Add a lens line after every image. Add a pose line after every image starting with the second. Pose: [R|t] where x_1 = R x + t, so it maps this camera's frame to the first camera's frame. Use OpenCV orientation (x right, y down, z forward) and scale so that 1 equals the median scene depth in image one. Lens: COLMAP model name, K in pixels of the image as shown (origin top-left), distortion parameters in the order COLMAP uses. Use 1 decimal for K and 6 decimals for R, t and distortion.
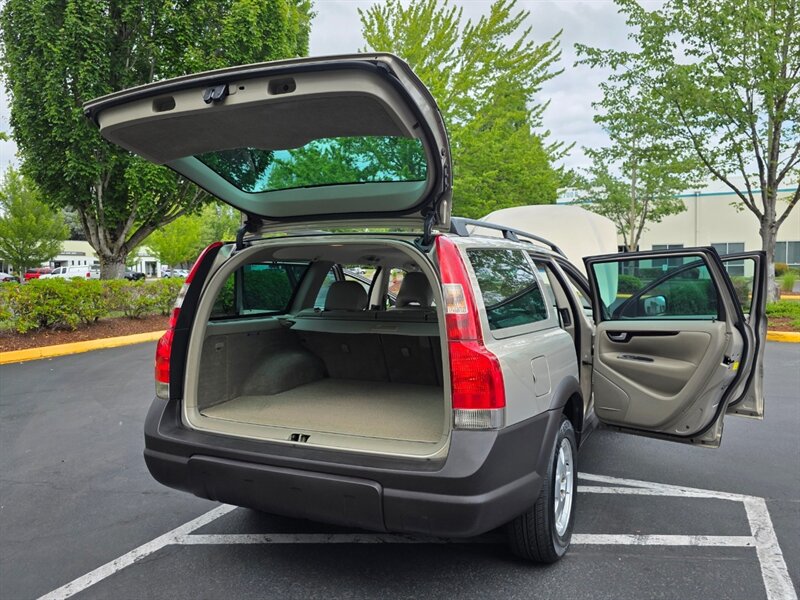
lens RADIAL K [[627.7, 0, 403.4], [0, 627.7, 303.6], [0, 0, 1]] dist [0.059178, -0.047986]
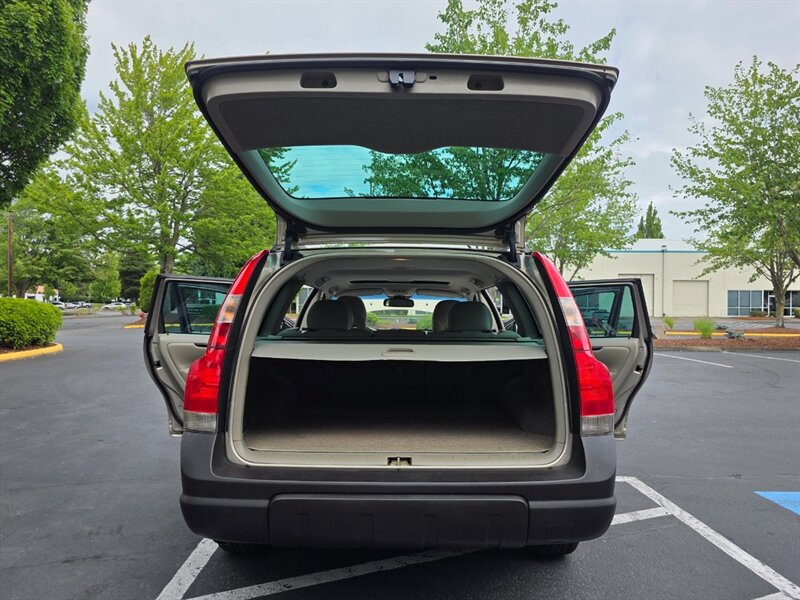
lens RADIAL K [[555.9, 0, 405.8], [0, 555.9, 304.4], [0, 0, 1]] dist [0.043887, -0.027368]
pose [[0.898450, 0.020556, 0.438595, -0.411135], [0.005597, 0.998286, -0.058253, 0.023783], [-0.439041, 0.054792, 0.896795, 0.193891]]
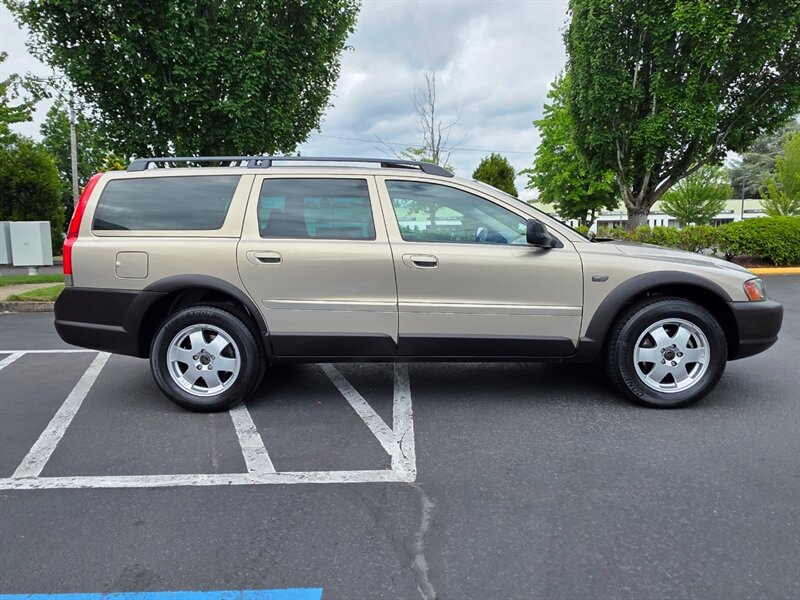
lens RADIAL K [[520.7, 0, 403.4], [0, 520.7, 304.0], [0, 0, 1]] dist [0.006162, -0.001358]
pose [[0.424734, 0.121833, -0.897083, 1.251487], [-0.039351, 0.992451, 0.116154, 0.034280], [0.904462, -0.014034, 0.426322, 0.846041]]
